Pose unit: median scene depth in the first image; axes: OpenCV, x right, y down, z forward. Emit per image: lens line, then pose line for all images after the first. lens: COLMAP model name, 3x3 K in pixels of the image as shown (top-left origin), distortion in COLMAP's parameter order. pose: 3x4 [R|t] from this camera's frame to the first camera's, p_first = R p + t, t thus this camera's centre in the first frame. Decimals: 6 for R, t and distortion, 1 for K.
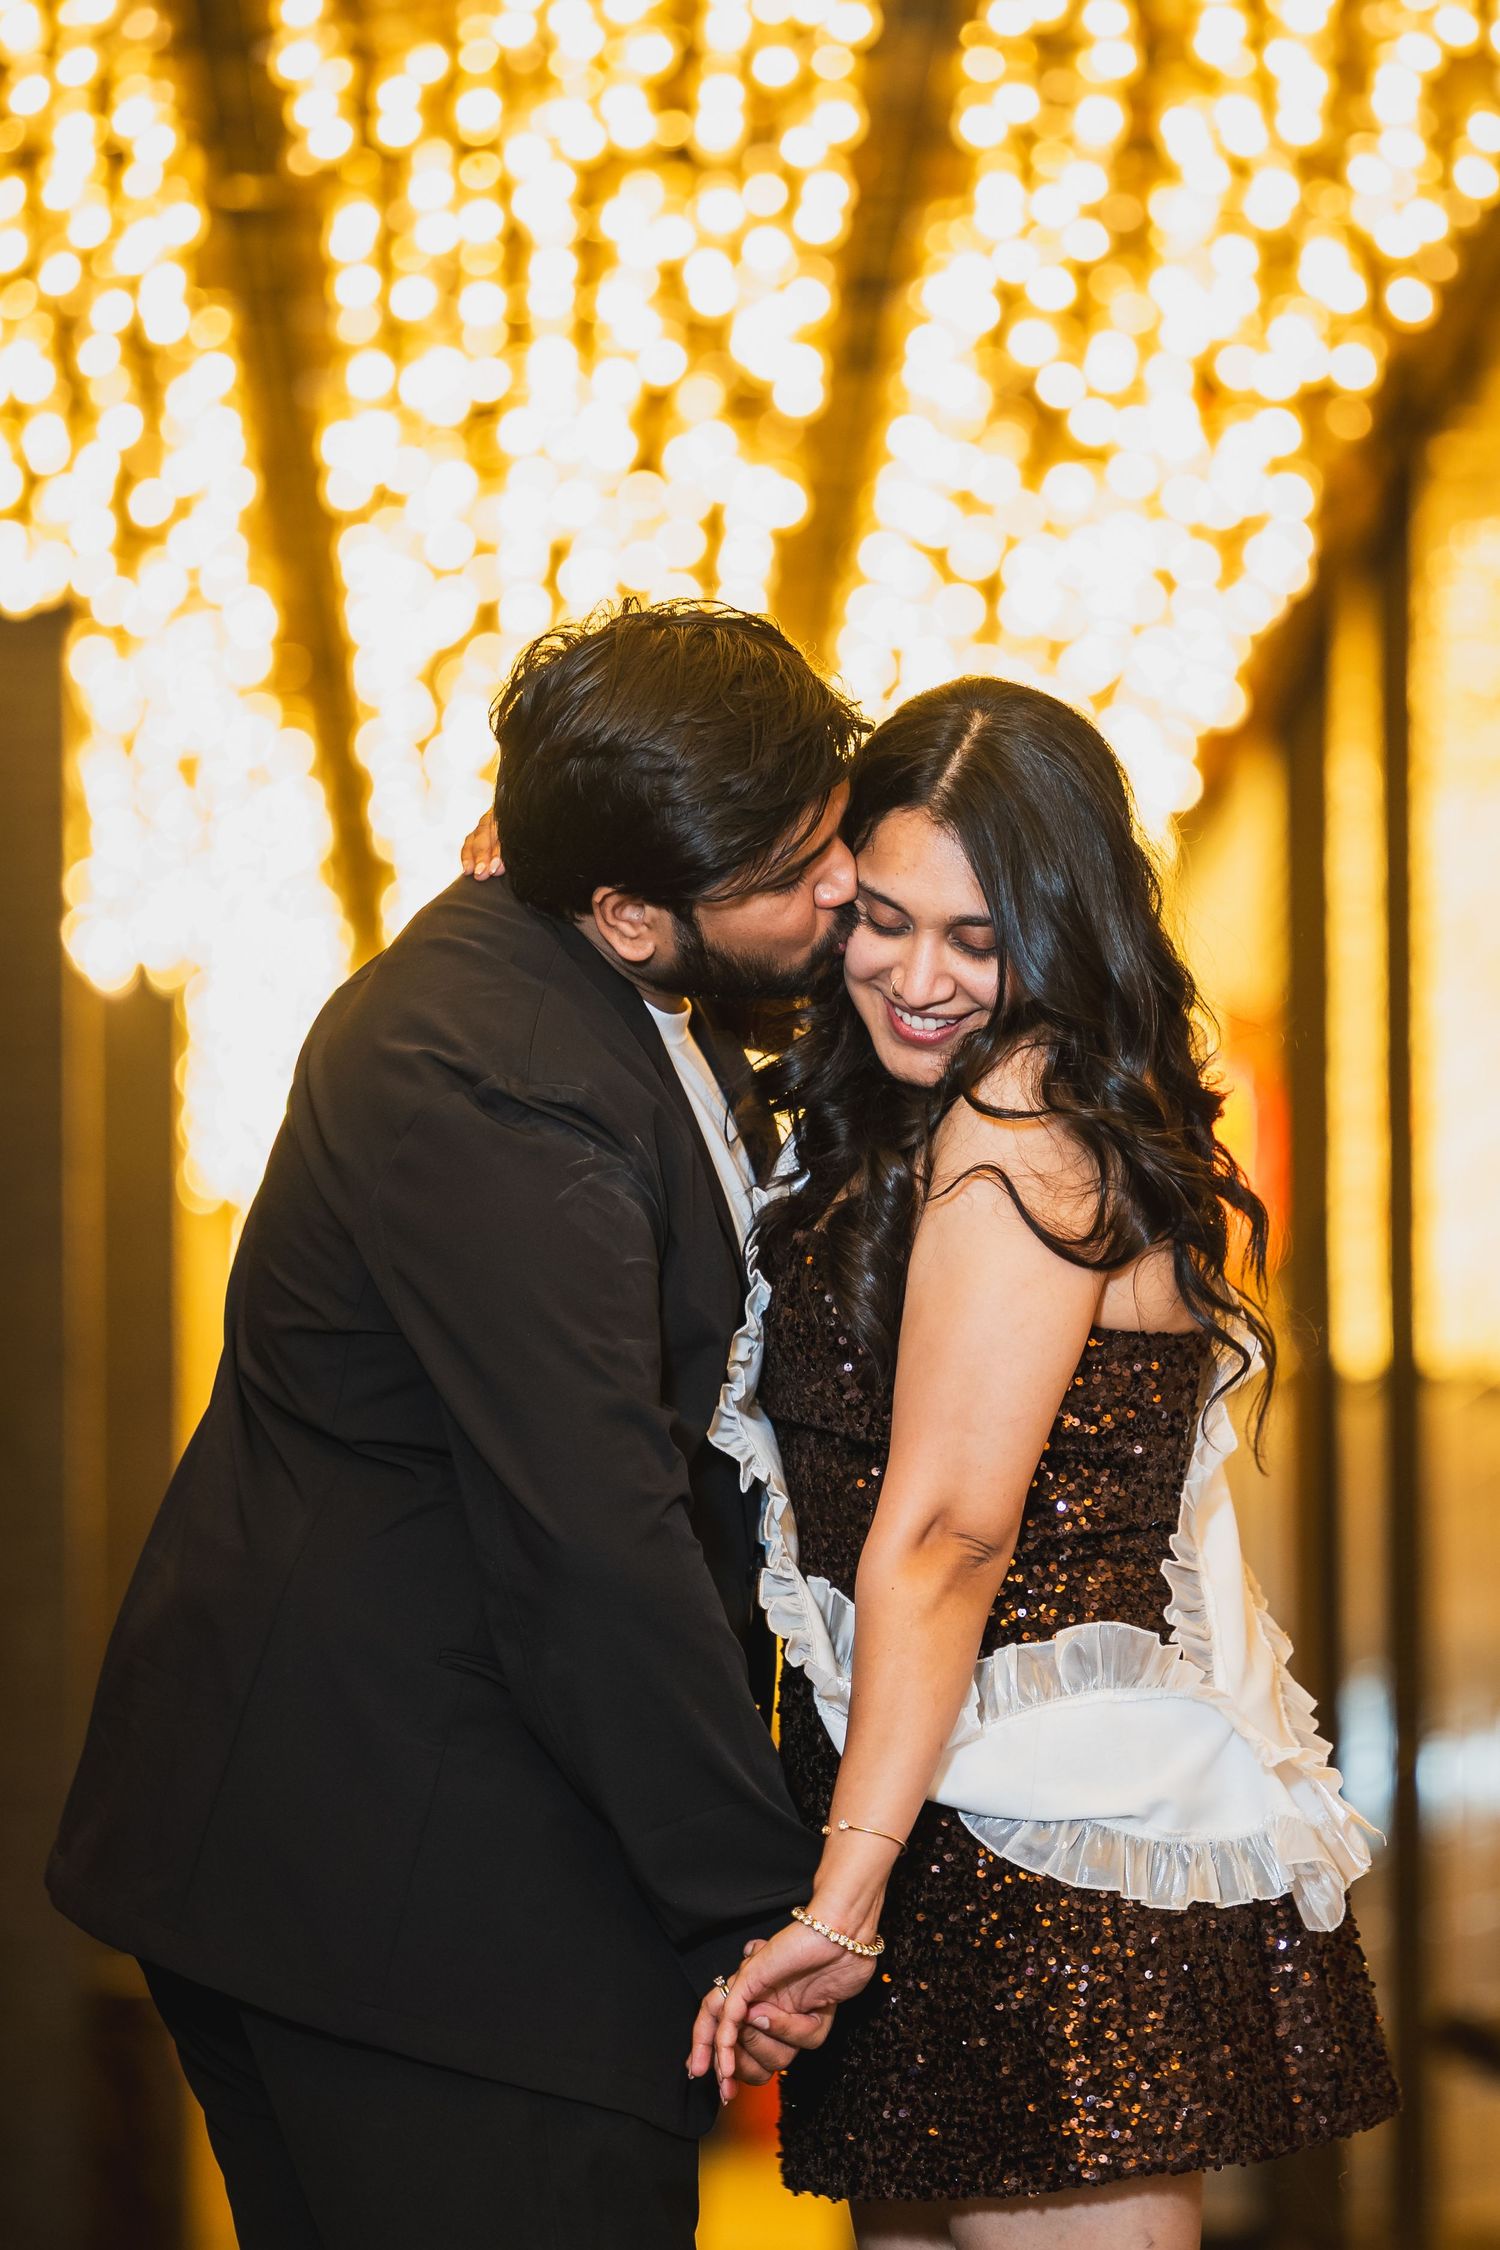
lens RADIAL K [[9289.0, 0, 750.0], [0, 9289.0, 1125.0], [0, 0, 1]] dist [-0.271528, -3.100911]
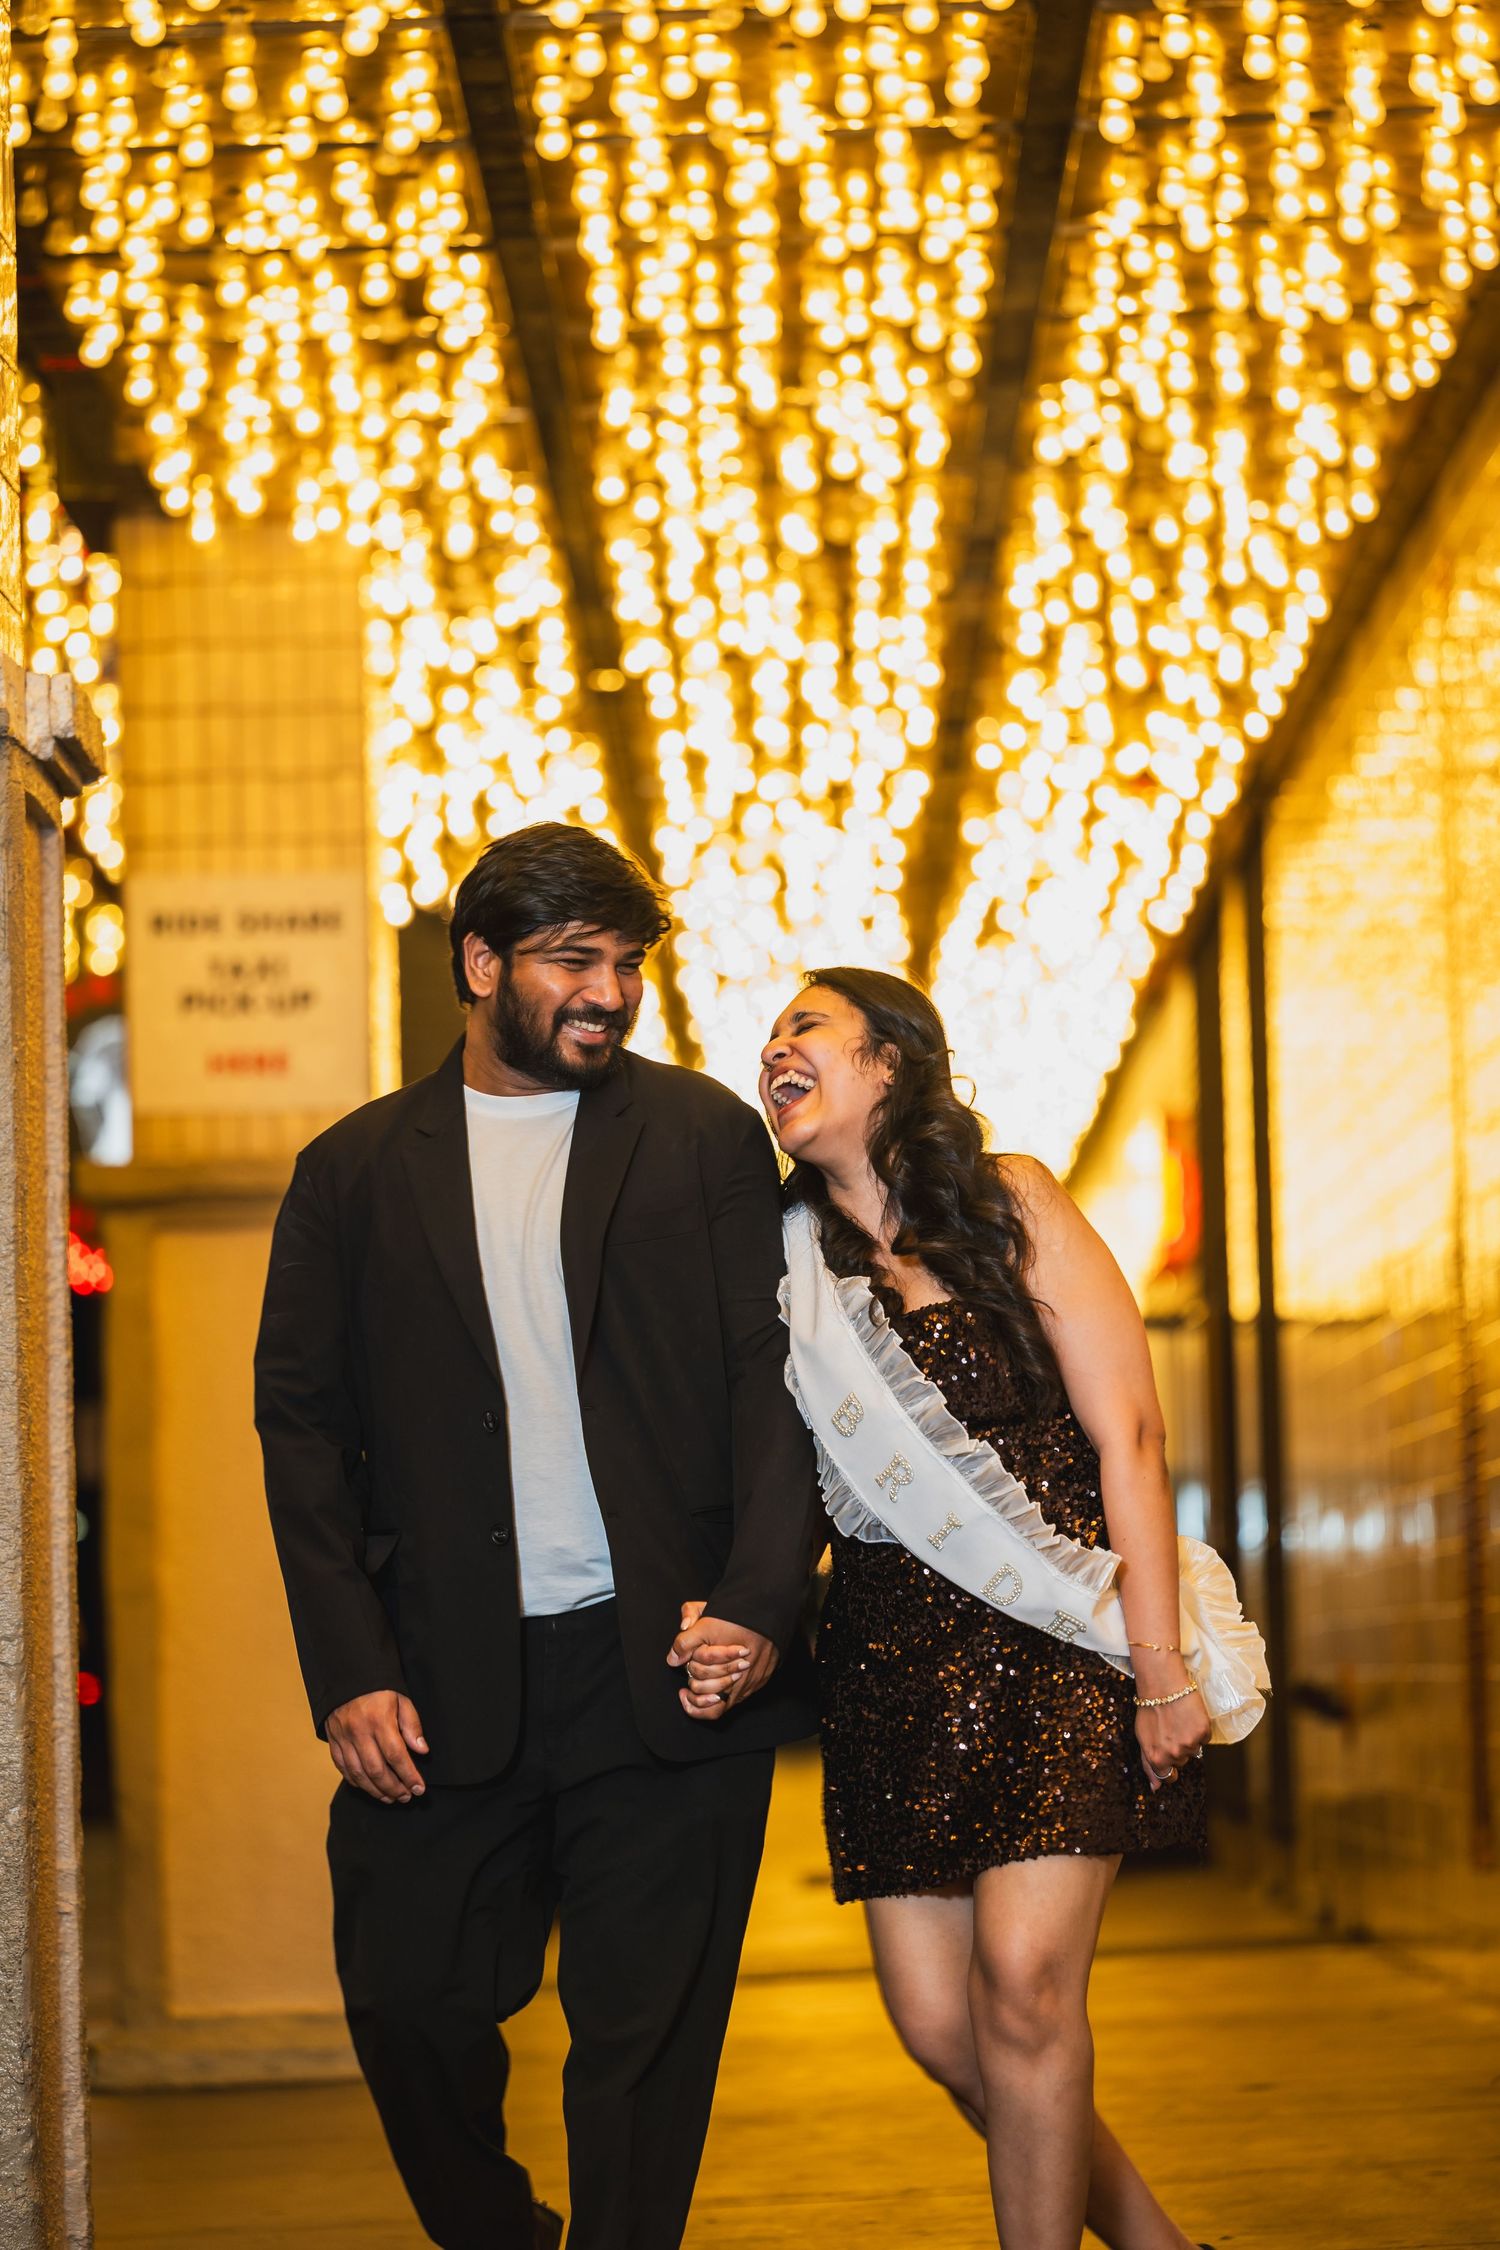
lens RADIAL K [[7778.3, 0, 750.0], [0, 7778.3, 1125.0], [0, 0, 1]] dist [0.028835, -1.748843]
pose [[0.999388, -0.023954, -0.025498, 0.010294], [0.024601, 0.999375, 0.025379, -0.052247], [0.024874, -0.025991, 0.999353, -0.512431]]
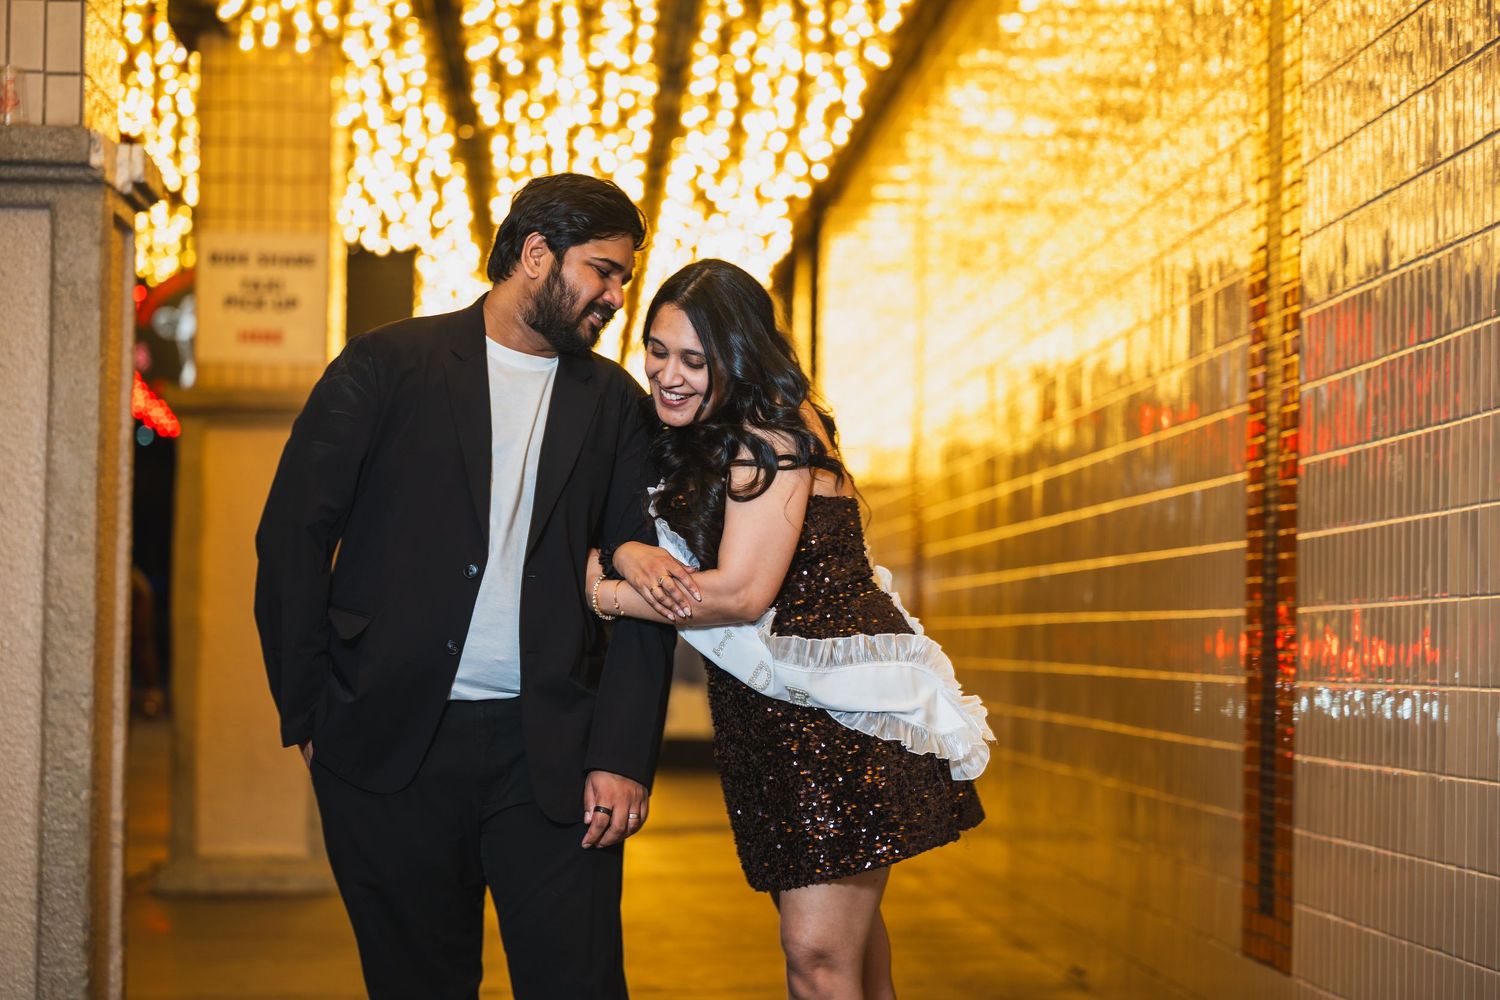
lens RADIAL K [[4083.3, 0, 750.0], [0, 4083.3, 500.0], [0, 0, 1]] dist [-0.003454, -0.441760]
pose [[0.999554, 0.017958, 0.023880, 0.013955], [-0.019426, 0.997839, 0.062771, -0.063152], [-0.022701, -0.063207, 0.997742, -0.463016]]
